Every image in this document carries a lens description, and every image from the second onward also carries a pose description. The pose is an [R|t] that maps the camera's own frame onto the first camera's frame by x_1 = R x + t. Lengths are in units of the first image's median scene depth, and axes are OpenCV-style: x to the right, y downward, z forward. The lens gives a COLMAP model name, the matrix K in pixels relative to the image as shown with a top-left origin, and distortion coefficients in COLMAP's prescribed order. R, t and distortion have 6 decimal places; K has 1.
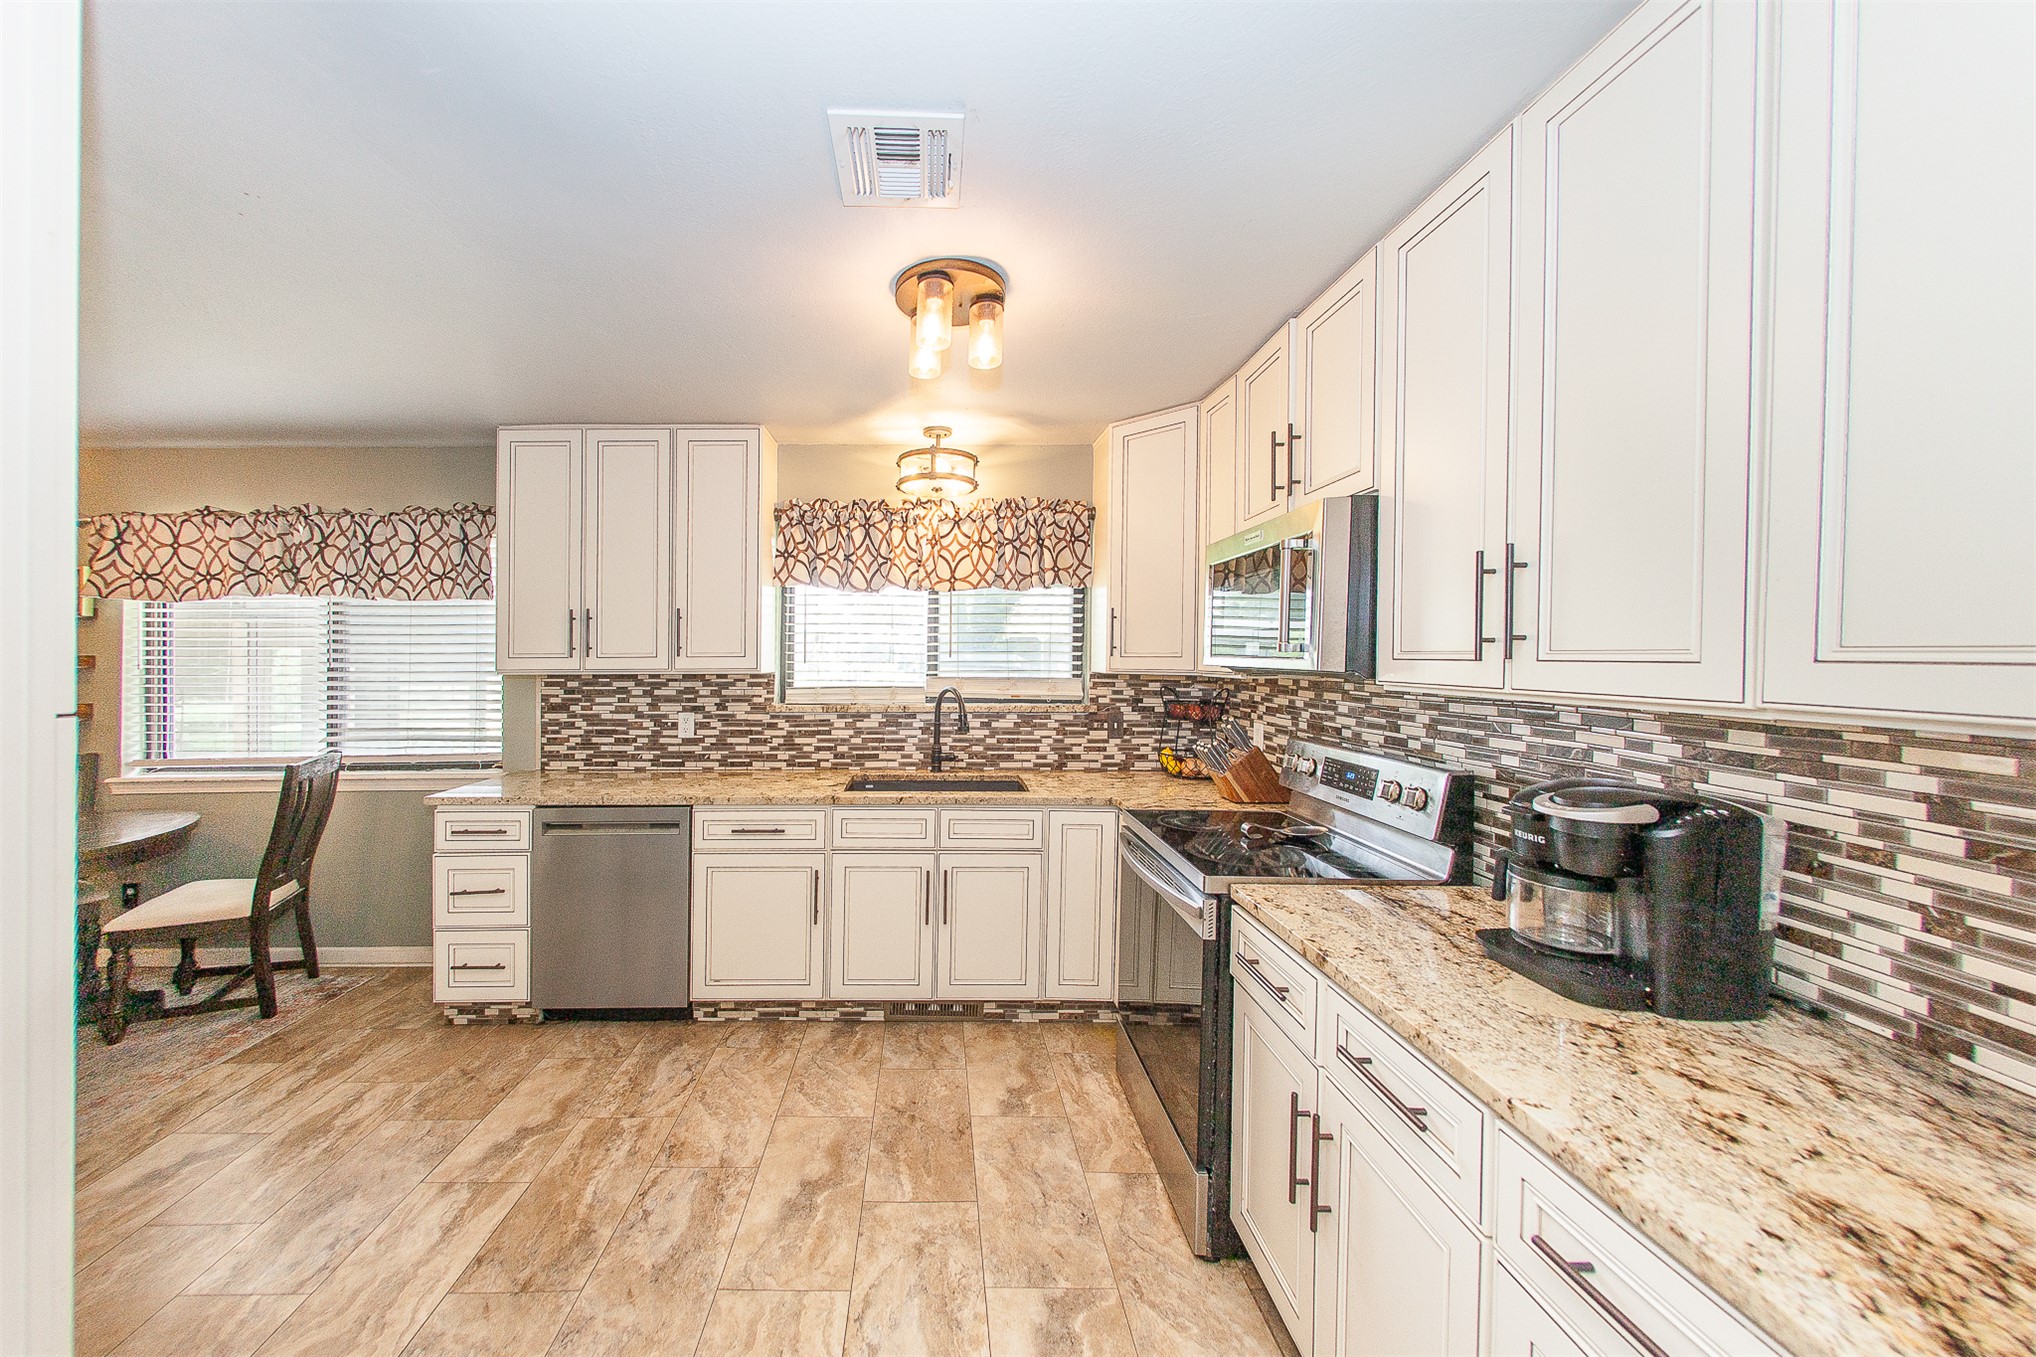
lens RADIAL K [[749.8, 0, 946.7], [0, 749.8, 643.8], [0, 0, 1]] dist [0.000090, -0.000162]
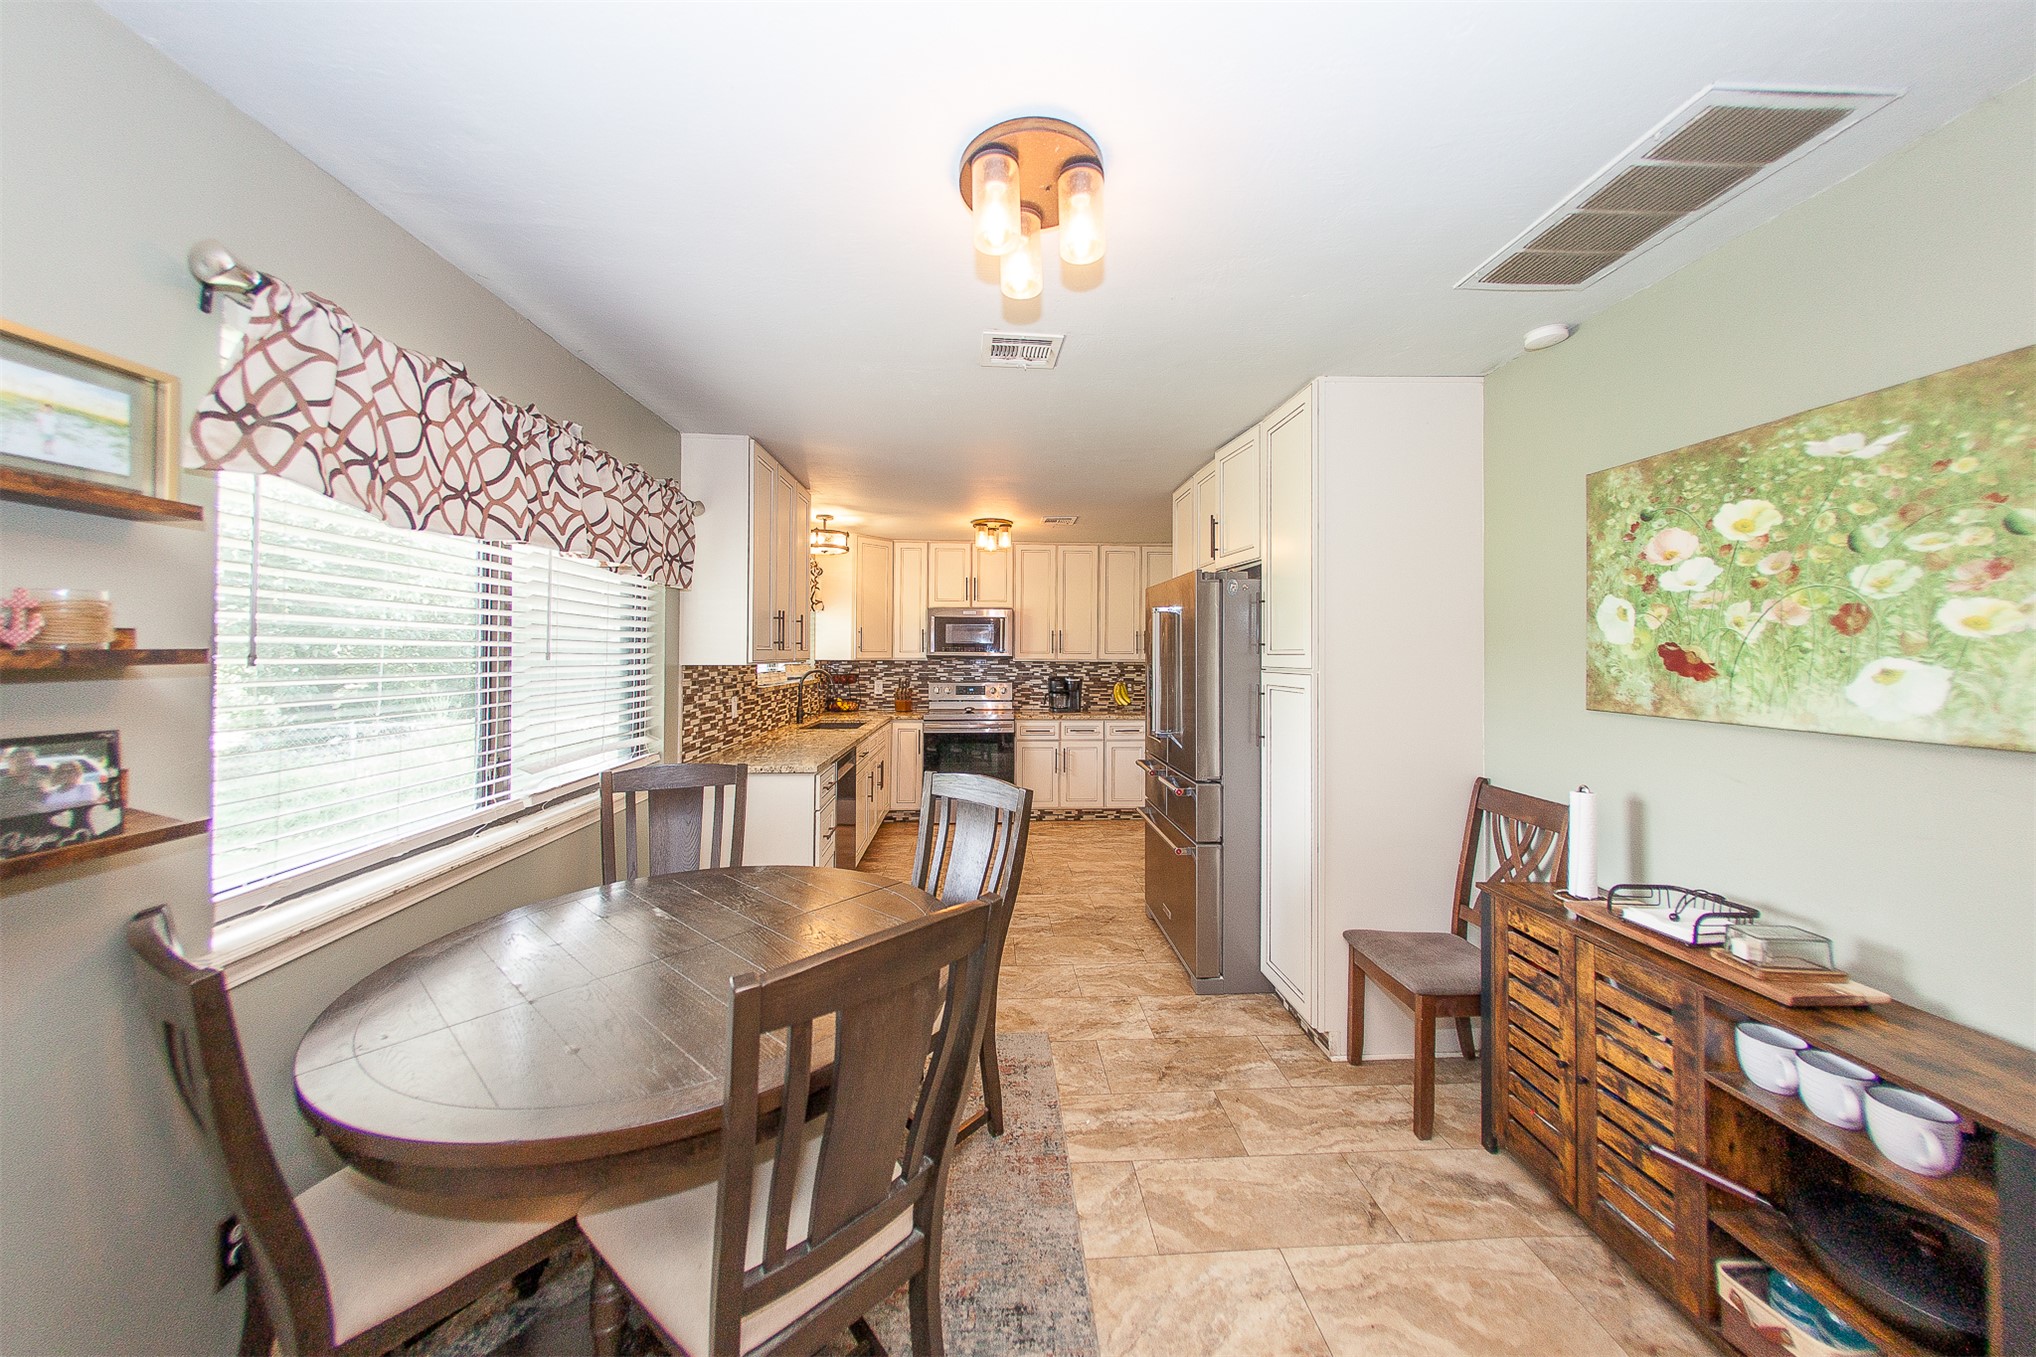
lens RADIAL K [[705.7, 0, 1021.6], [0, 705.7, 639.2], [0, 0, 1]] dist [-0.001062, -0.000078]
pose [[-0.085713, 0.023654, 0.996039, -1.549422], [-0.017936, 0.999519, -0.025280, 0.022101], [-0.996158, -0.020032, -0.085247, 0.666002]]
